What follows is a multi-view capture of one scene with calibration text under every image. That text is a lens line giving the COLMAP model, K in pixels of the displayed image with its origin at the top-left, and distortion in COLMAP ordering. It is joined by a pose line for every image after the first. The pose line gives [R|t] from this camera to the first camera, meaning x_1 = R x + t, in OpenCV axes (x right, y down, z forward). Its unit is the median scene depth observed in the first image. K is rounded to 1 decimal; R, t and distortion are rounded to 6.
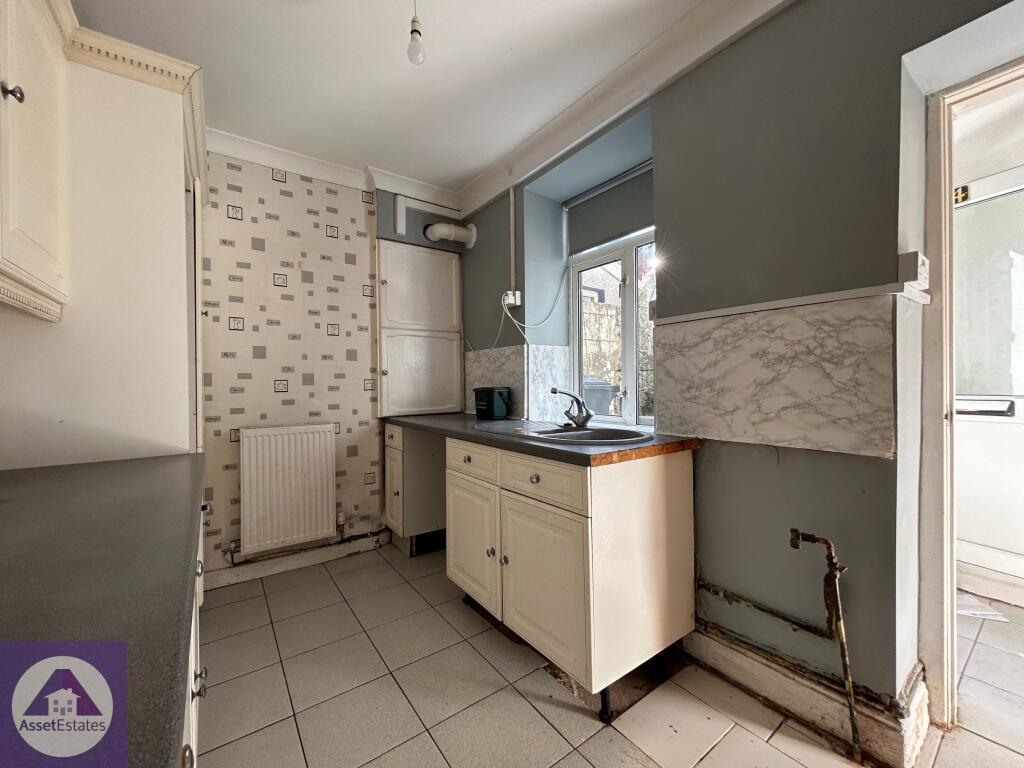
lens RADIAL K [[409.3, 0, 514.3], [0, 409.3, 383.7], [0, 0, 1]] dist [-0.006185, 0.001820]
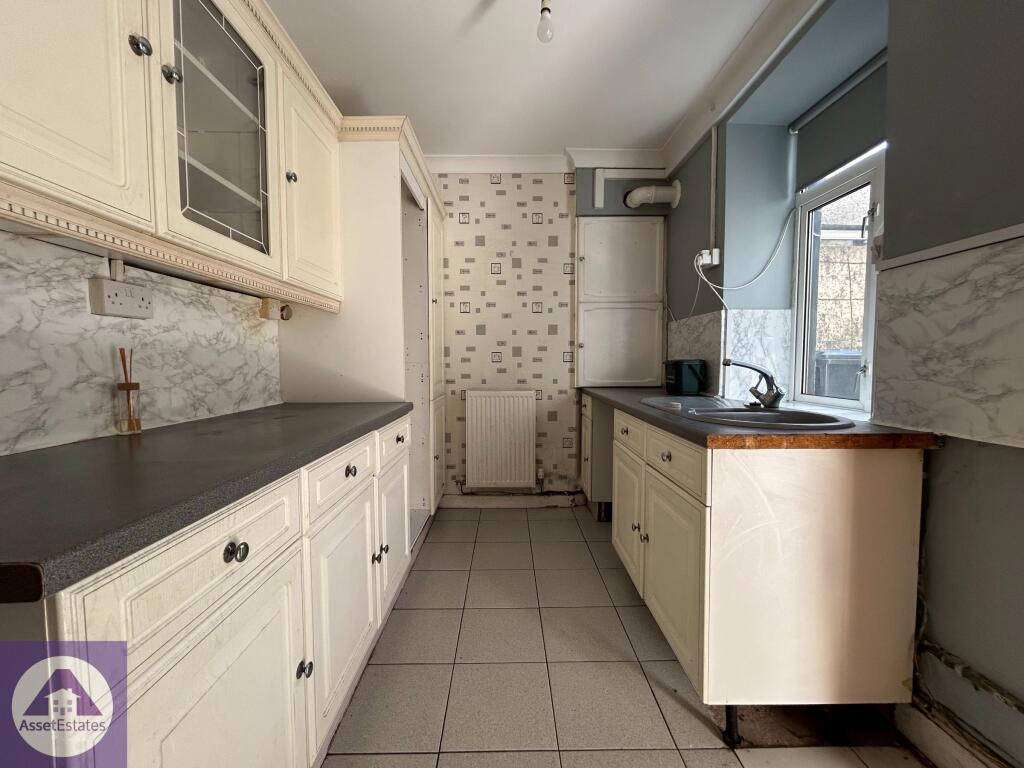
lens RADIAL K [[409.3, 0, 512.4], [0, 409.3, 383.7], [0, 0, 1]] dist [-0.006185, 0.001820]
pose [[0.815186, 0.041828, -0.577687, 0.188004], [-0.007724, 0.998085, 0.061367, 0.010575], [0.579147, -0.045563, 0.813949, 0.040061]]
